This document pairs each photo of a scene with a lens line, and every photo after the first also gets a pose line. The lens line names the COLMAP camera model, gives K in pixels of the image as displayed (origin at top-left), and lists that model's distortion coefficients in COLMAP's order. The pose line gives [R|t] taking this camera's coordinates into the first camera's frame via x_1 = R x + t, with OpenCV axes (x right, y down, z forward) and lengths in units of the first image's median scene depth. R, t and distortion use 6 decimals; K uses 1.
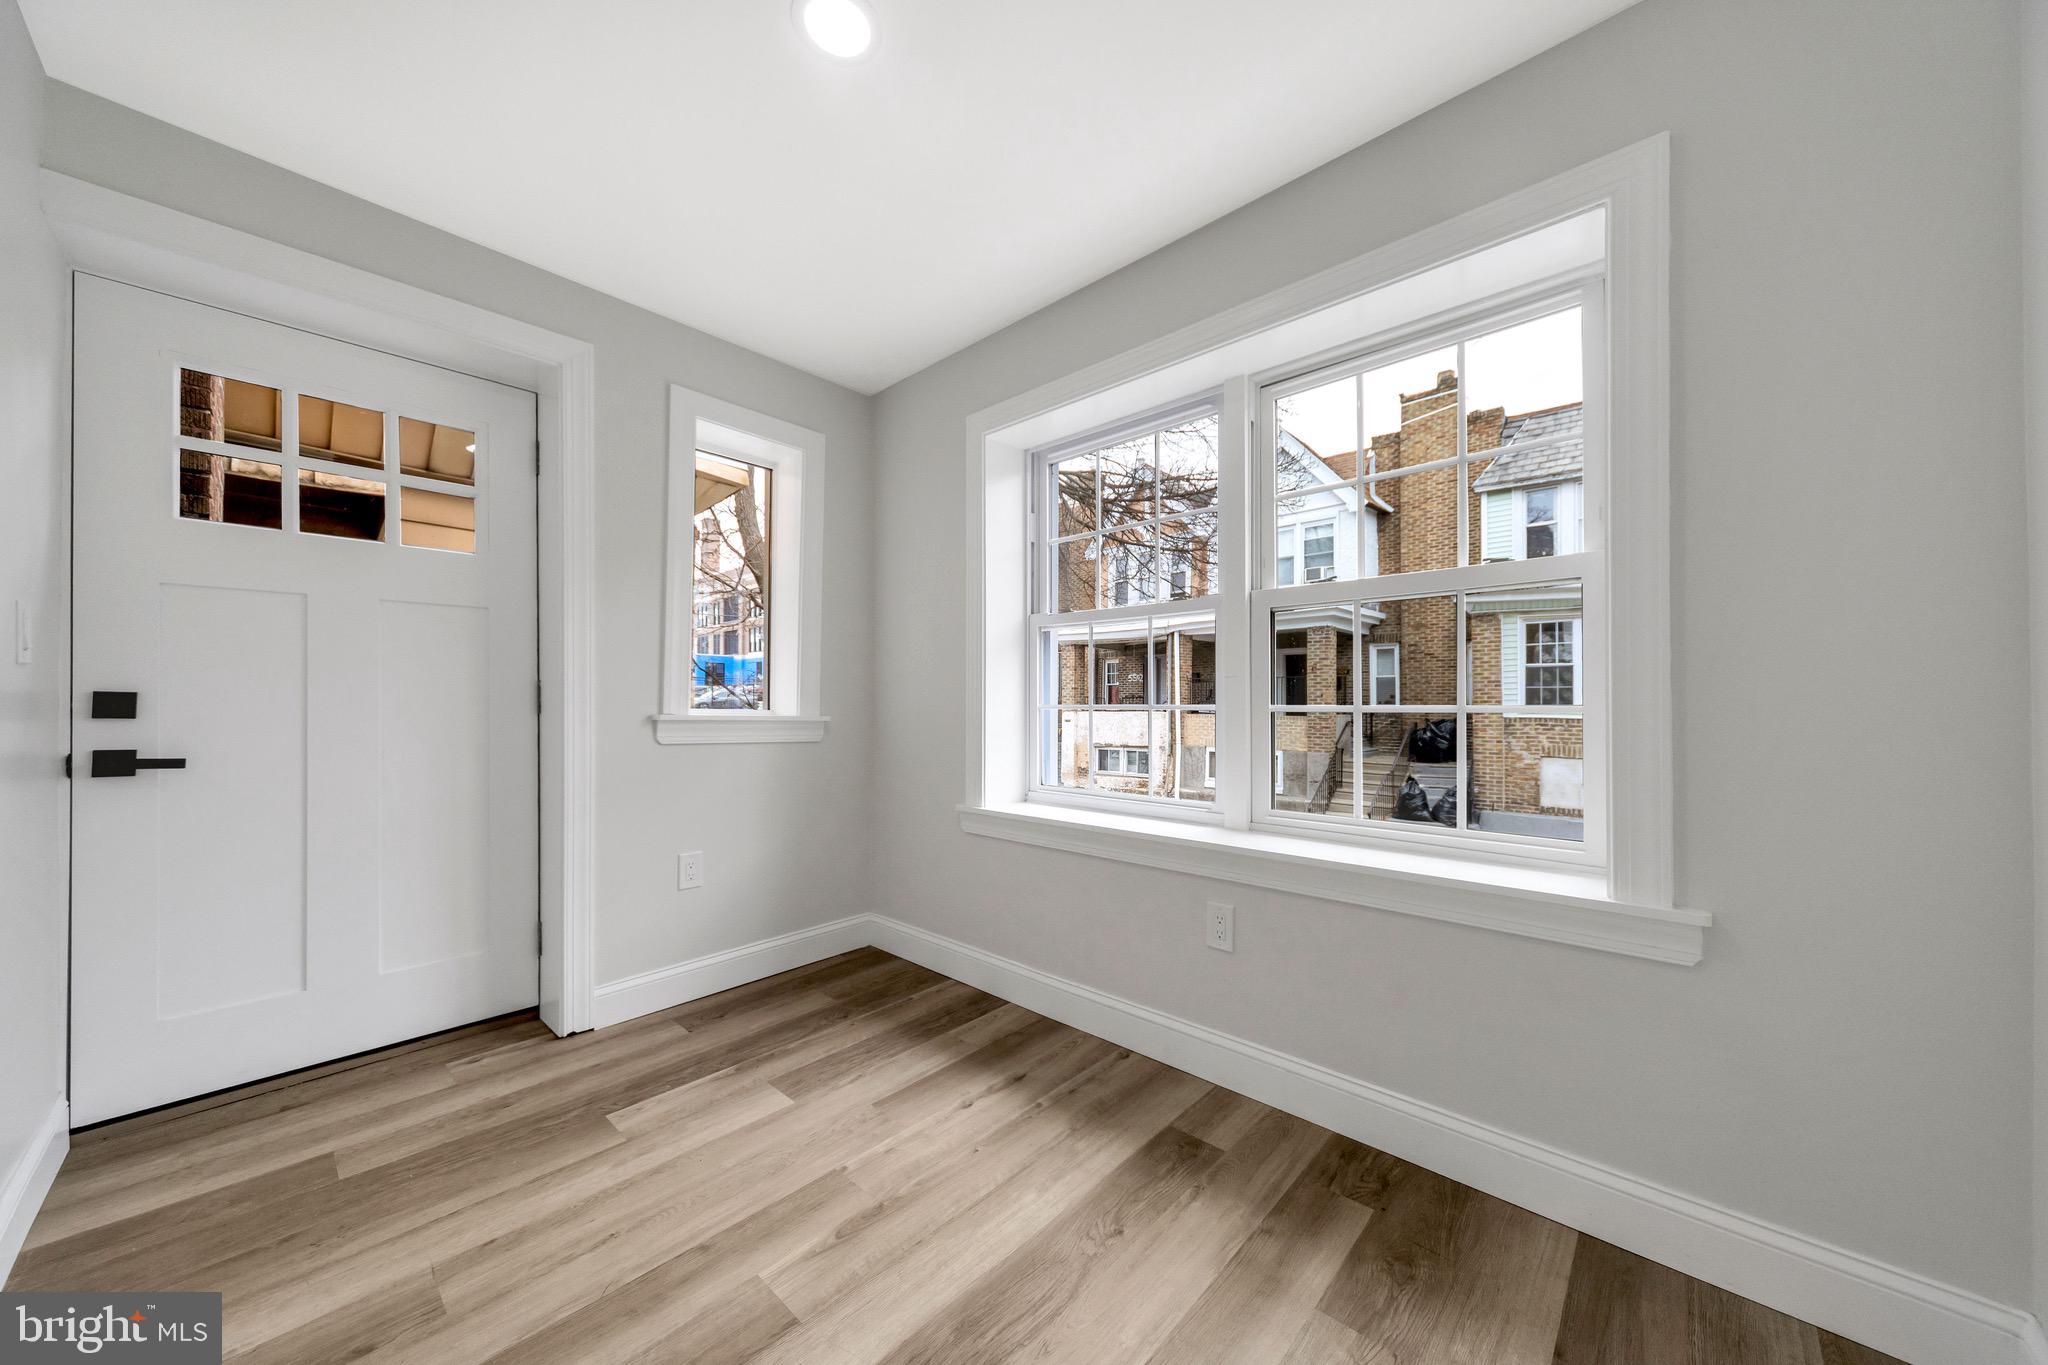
lens RADIAL K [[707.9, 0, 1031.6], [0, 707.9, 705.0], [0, 0, 1]] dist [0.005626, -0.000033]
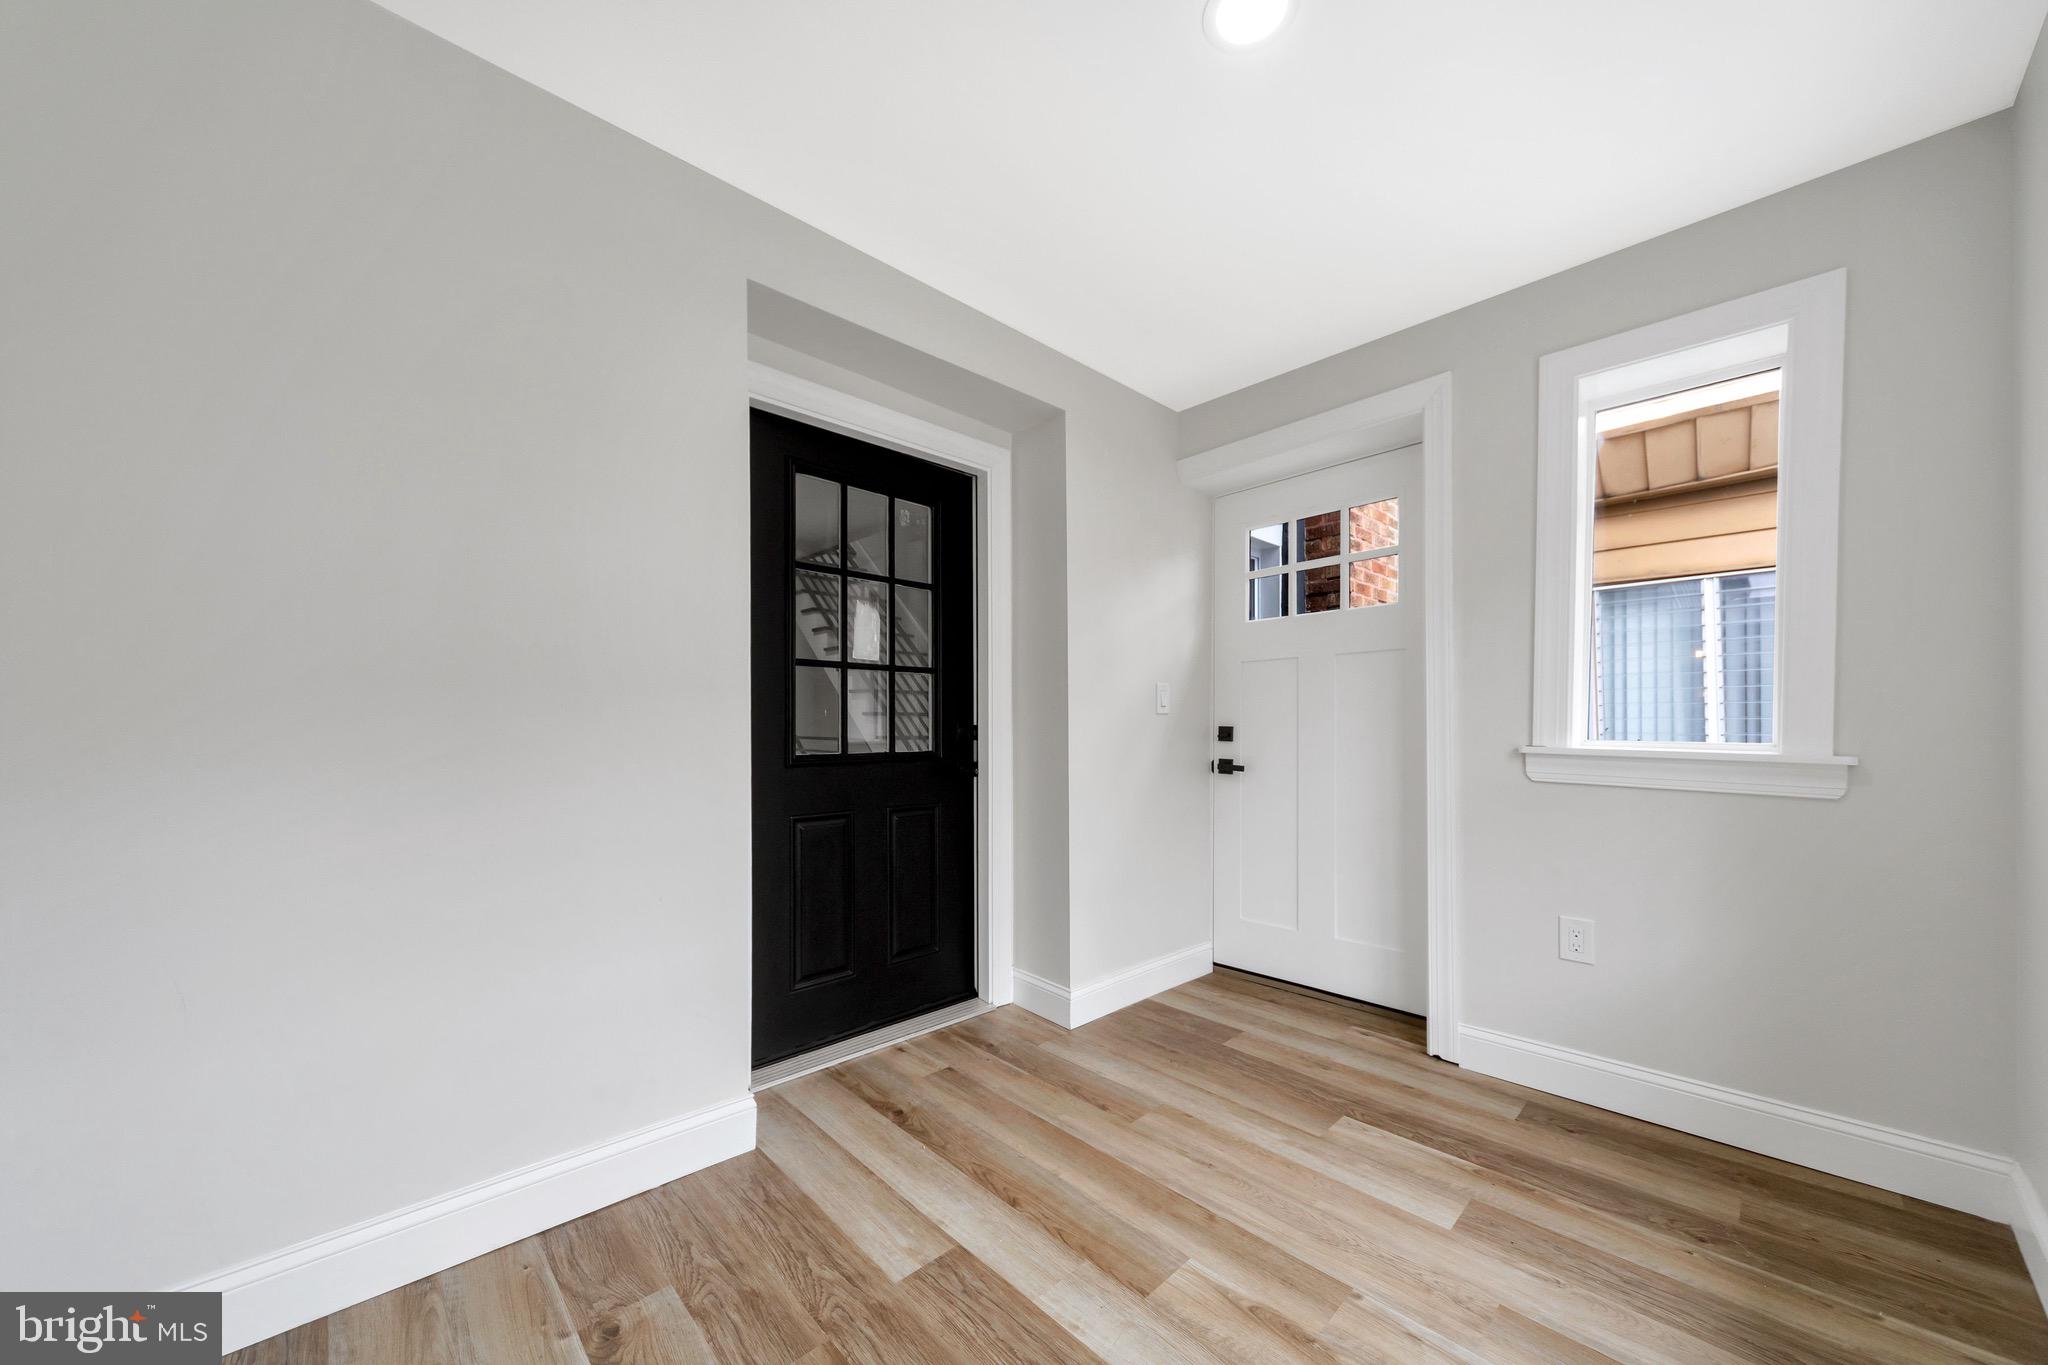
lens RADIAL K [[732.5, 0, 1027.9], [0, 732.5, 730.0], [0, 0, 1]] dist [0.008664, 0.000010]
pose [[-0.058978, 0.000814, -0.998259, 0.561161], [0.001937, 0.999998, 0.000701, -0.011659], [0.998257, -0.001892, -0.058980, 0.600879]]
